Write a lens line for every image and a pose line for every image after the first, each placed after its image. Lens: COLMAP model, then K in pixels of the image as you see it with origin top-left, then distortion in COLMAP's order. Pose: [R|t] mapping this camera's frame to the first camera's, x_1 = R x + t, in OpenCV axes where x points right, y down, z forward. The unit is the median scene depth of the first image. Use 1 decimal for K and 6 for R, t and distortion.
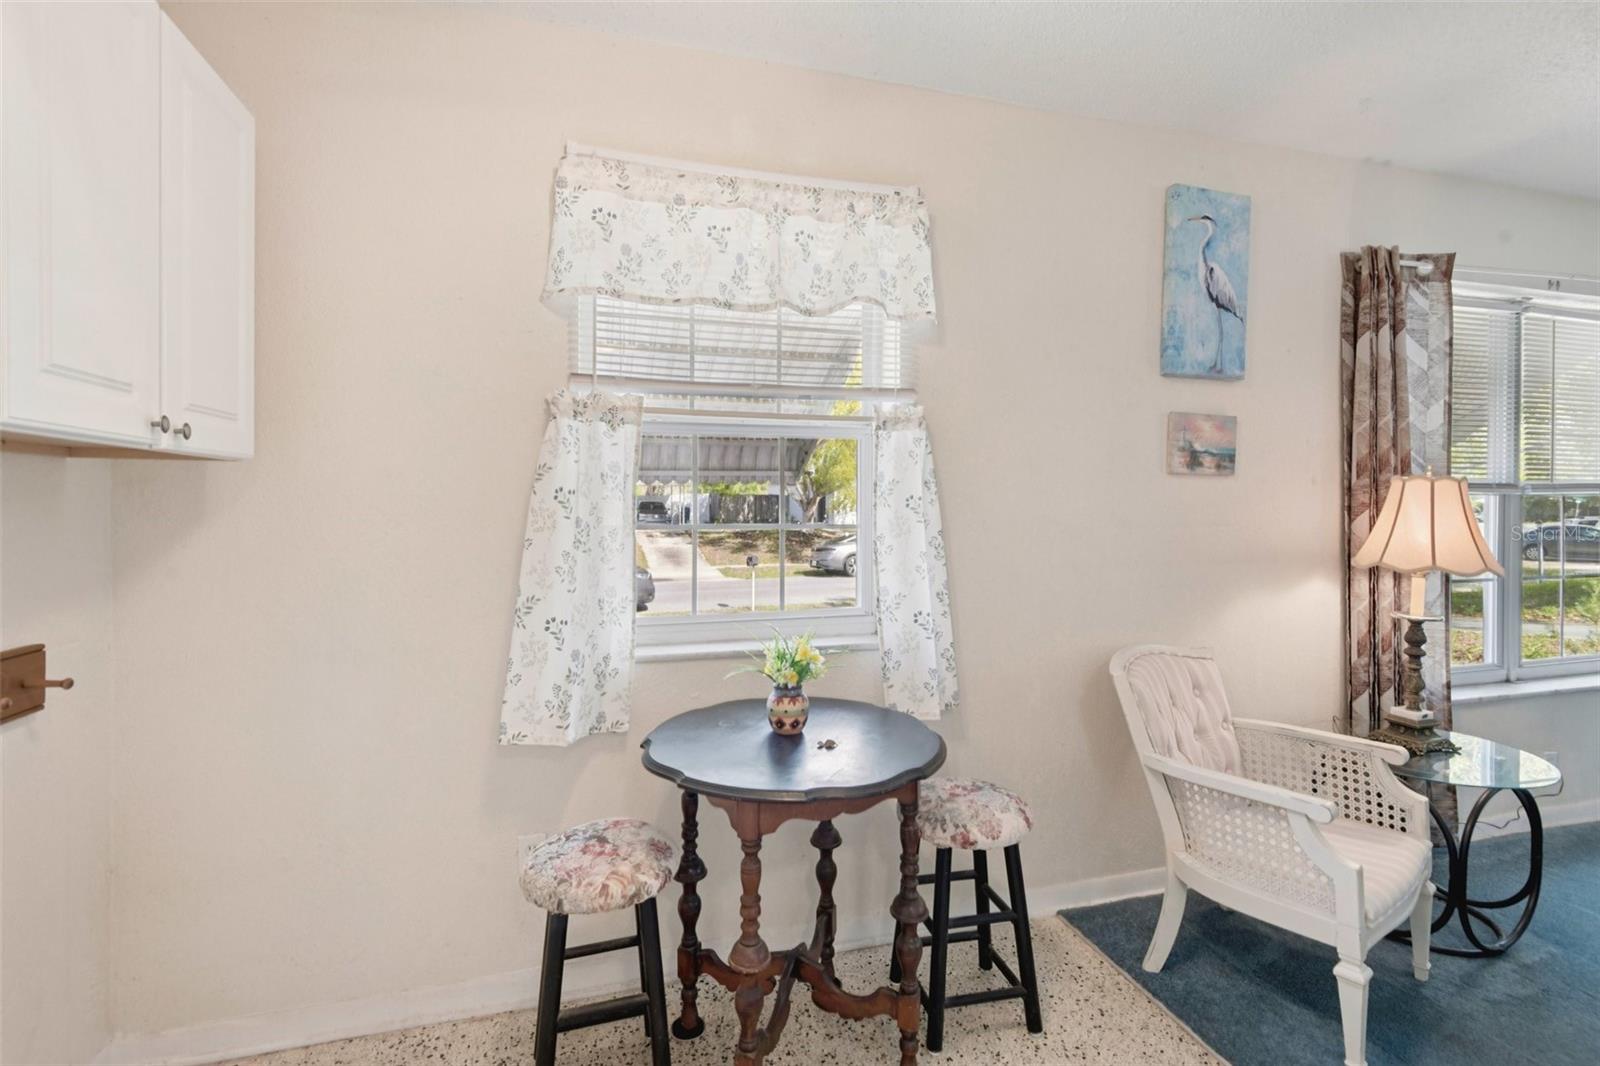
lens RADIAL K [[695.0, 0, 790.9], [0, 695.0, 507.2], [0, 0, 1]] dist [0.026526, -0.000408]
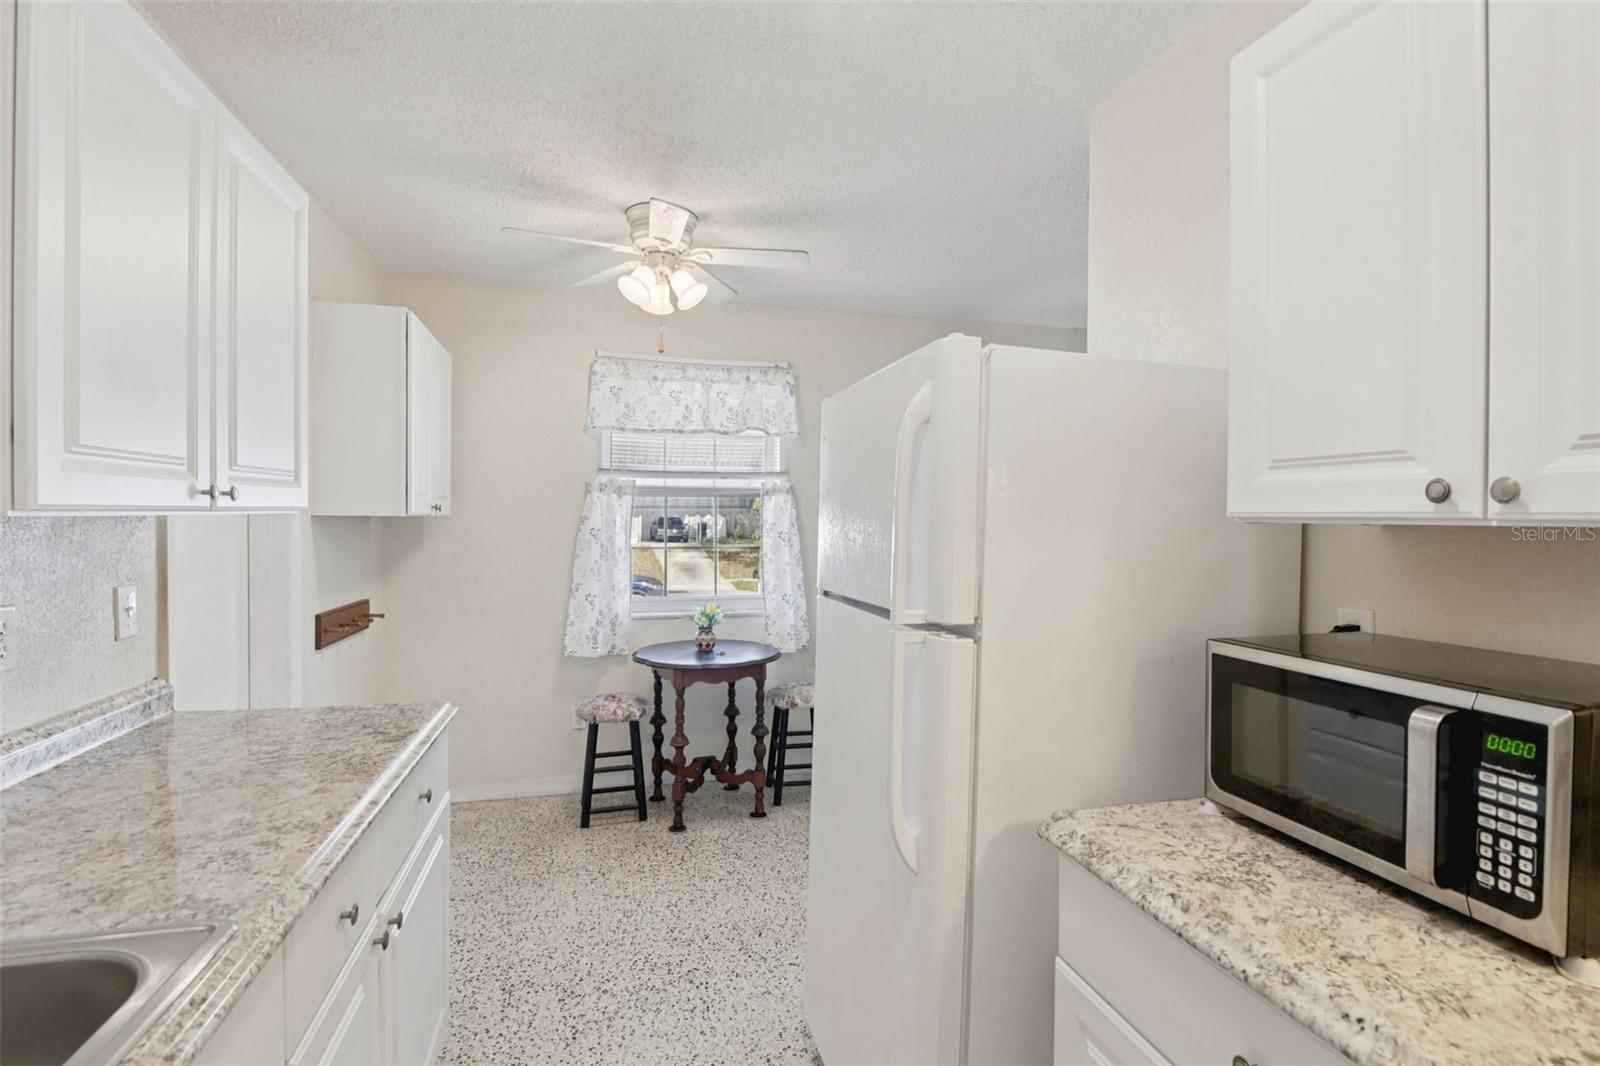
lens RADIAL K [[695.0, 0, 798.1], [0, 695.0, 530.8], [0, 0, 1]] dist [0.026526, -0.000408]
pose [[0.999881, 0.005643, -0.014353, 0.274248], [-0.005462, 0.999905, 0.012676, -0.048010], [0.014423, -0.012596, 0.999817, -0.952368]]
